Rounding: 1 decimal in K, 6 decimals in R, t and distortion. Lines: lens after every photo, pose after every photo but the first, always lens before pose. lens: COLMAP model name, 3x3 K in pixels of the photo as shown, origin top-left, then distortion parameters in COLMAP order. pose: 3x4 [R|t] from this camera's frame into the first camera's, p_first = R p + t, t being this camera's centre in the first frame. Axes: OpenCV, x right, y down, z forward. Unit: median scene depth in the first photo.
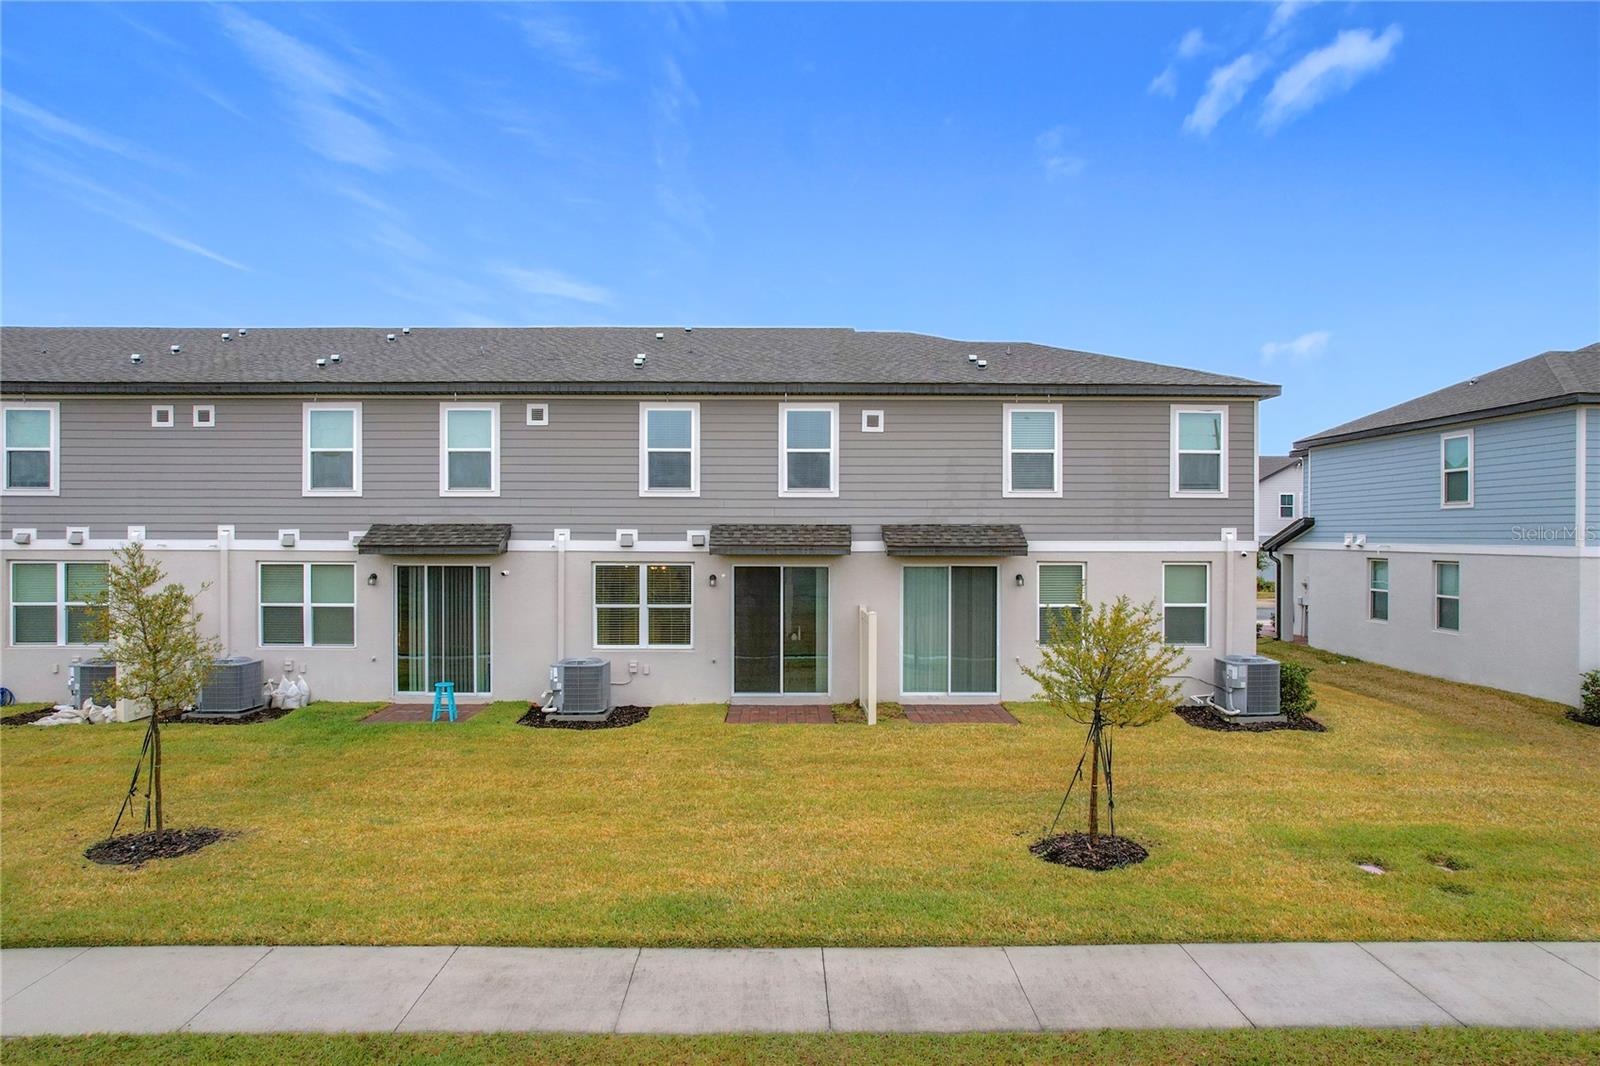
lens RADIAL K [[1022.5, 0, 802.8], [0, 1022.5, 530.1], [0, 0, 1]] dist [-0.046734, 0.066989]
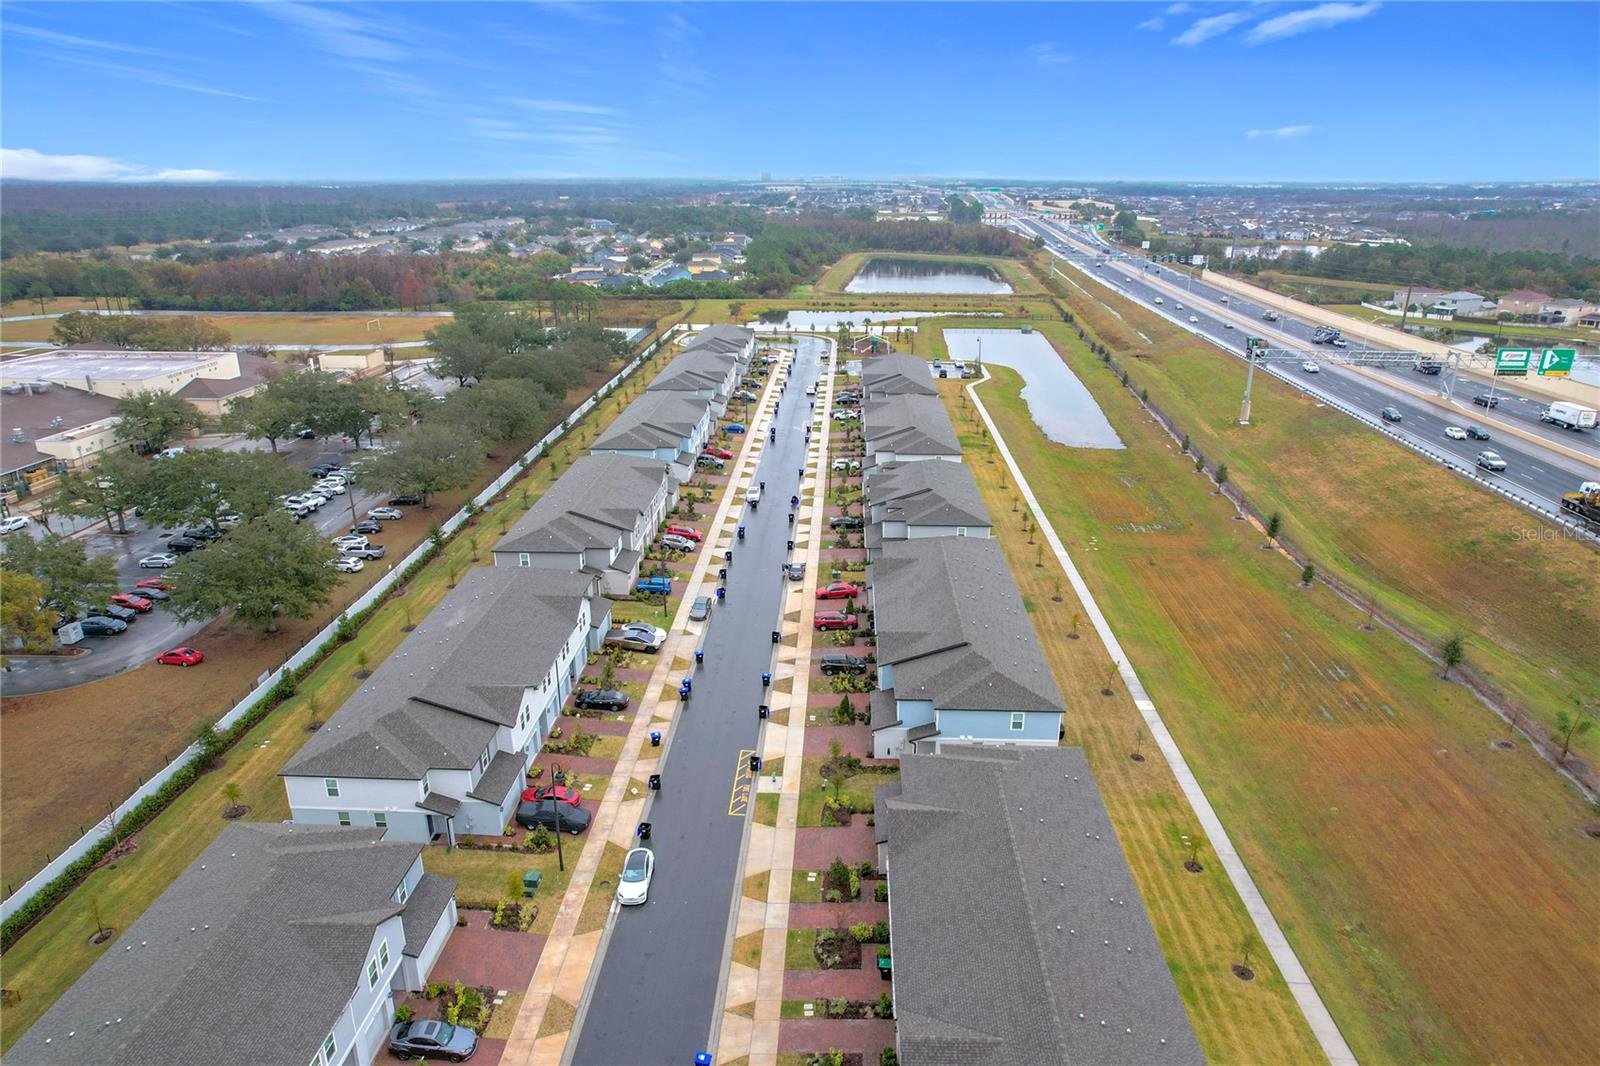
lens RADIAL K [[1022.5, 0, 802.8], [0, 1022.5, 530.1], [0, 0, 1]] dist [-0.046734, 0.066989]
pose [[0.064236, -0.334081, 0.940353, -3.146957], [0.000846, 0.942317, 0.334721, -2.325034], [-0.997934, -0.020706, 0.060813, 1.875722]]
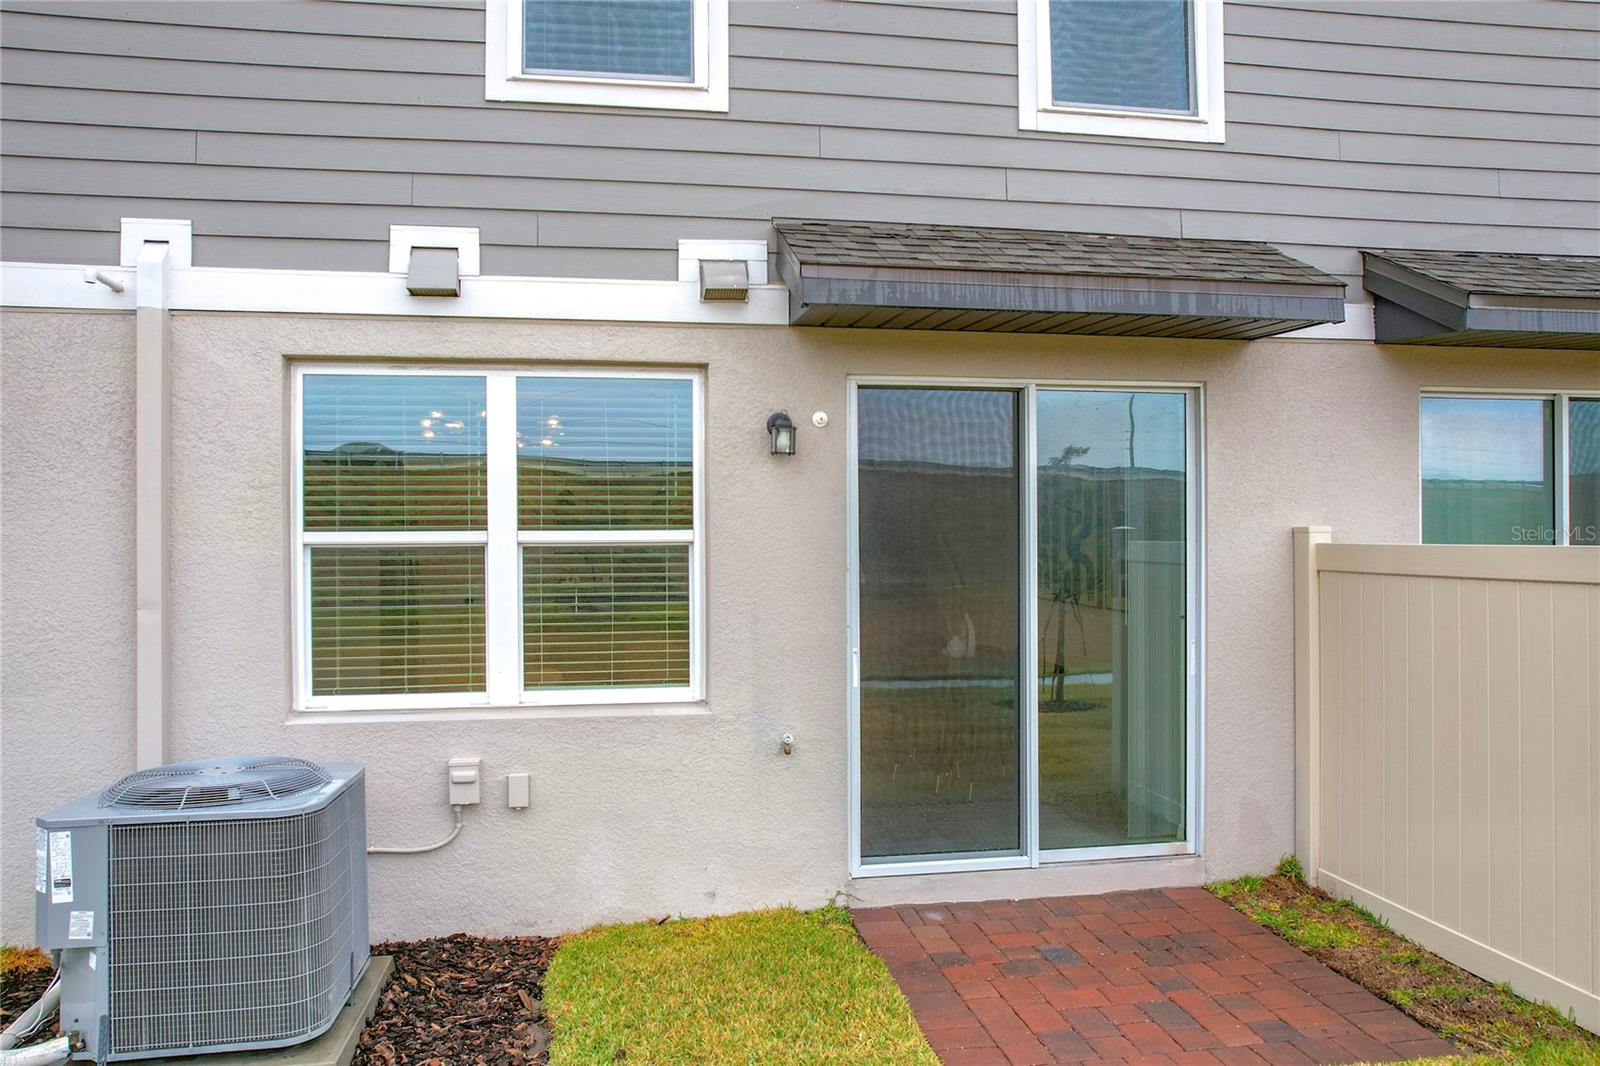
lens RADIAL K [[1104.2, 0, 800.0], [0, 1104.2, 533.0], [0, 0, 1]] dist [-0.058627, 0.049889]
pose [[0.986558, -0.006570, 0.163278, -0.128430], [0.006172, 0.999977, 0.002943, 0.073171], [-0.163294, -0.001895, 0.986576, 0.722497]]
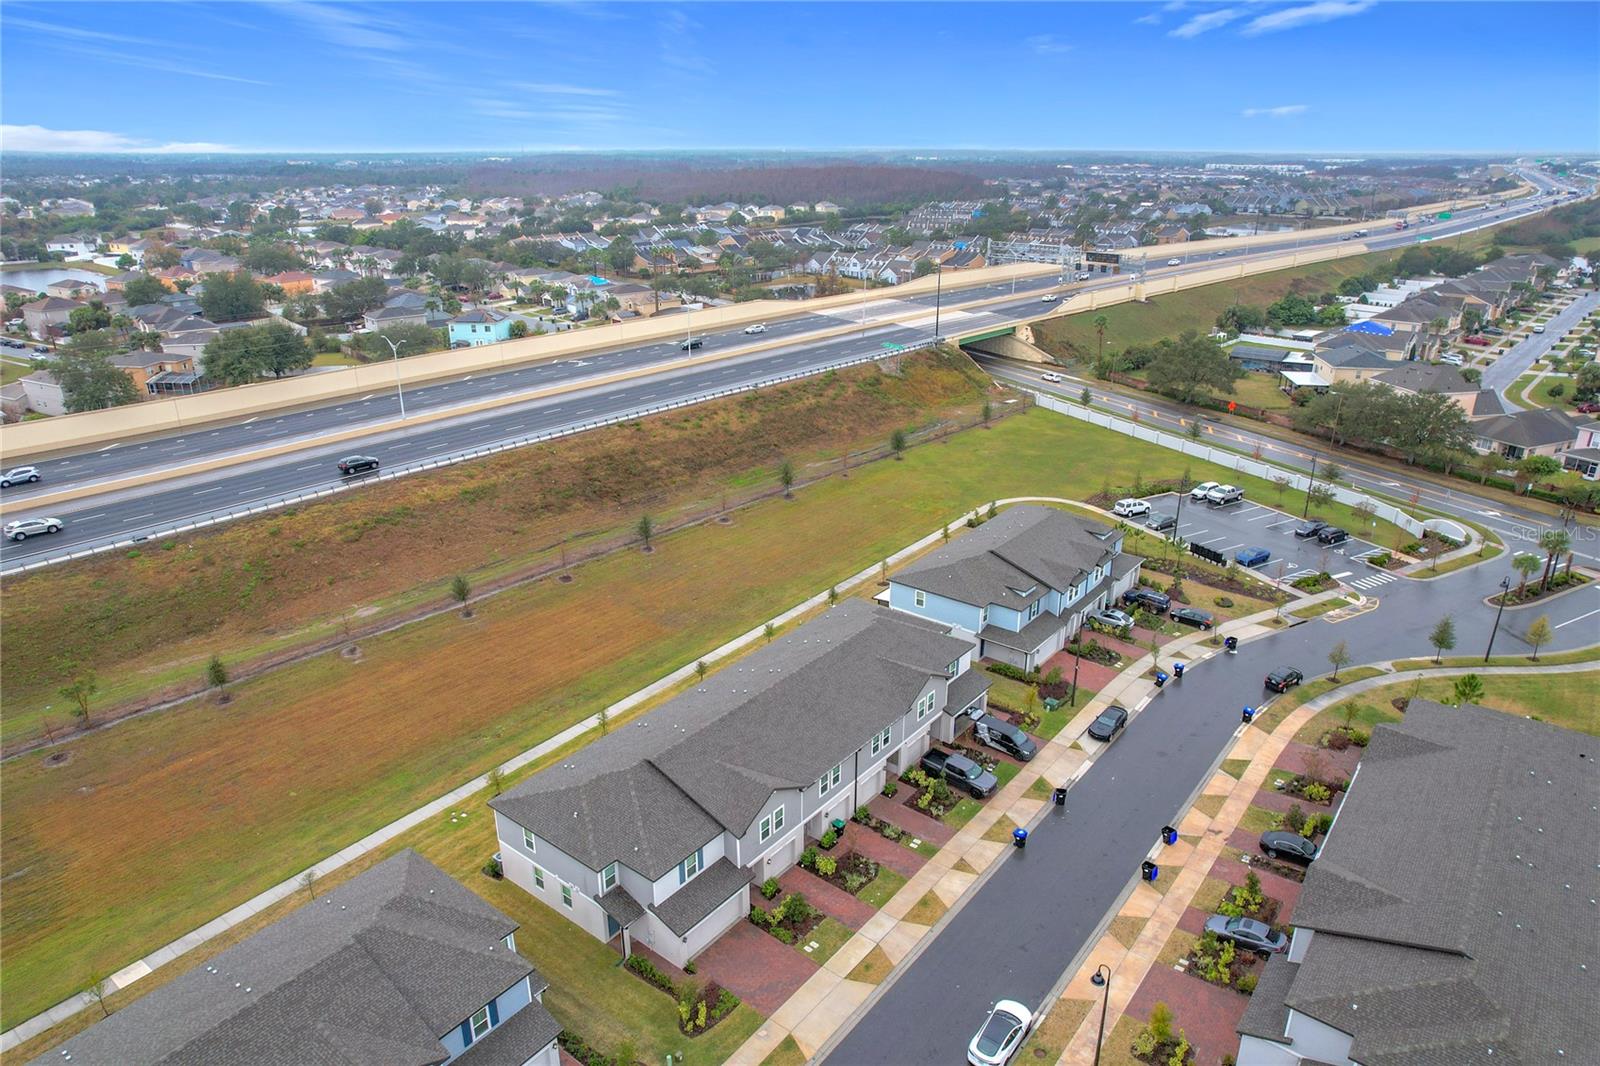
lens RADIAL K [[1025.6, 0, 804.6], [0, 1025.6, 531.9], [0, 0, 1]] dist [-0.052611, 0.042017]
pose [[-0.626995, 0.272478, -0.729817, 2.050613], [-0.004530, 0.935545, 0.353179, -2.224150], [0.779010, 0.224748, -0.585347, 3.645970]]
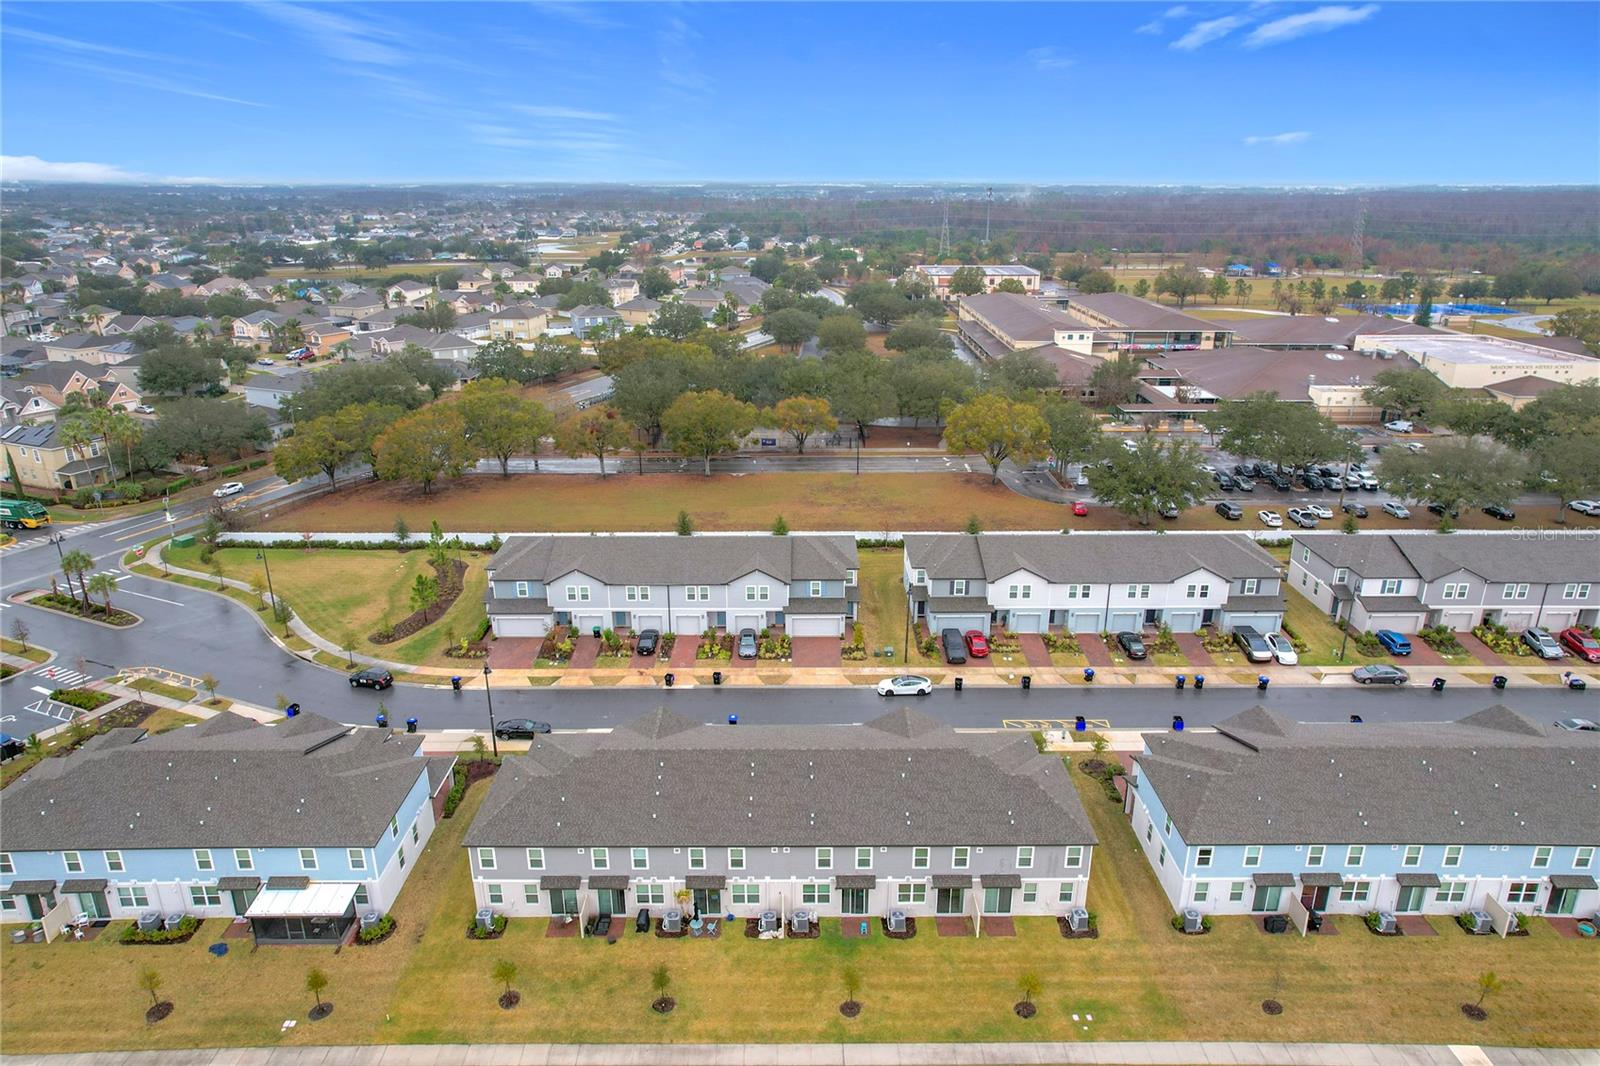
lens RADIAL K [[1022.5, 0, 802.8], [0, 1022.5, 530.1], [0, 0, 1]] dist [-0.046734, 0.066989]
pose [[0.999903, 0.001148, -0.013847, -0.485994], [0.003450, 0.944856, 0.327467, -2.269277], [0.013459, -0.327483, 0.944761, -1.918853]]
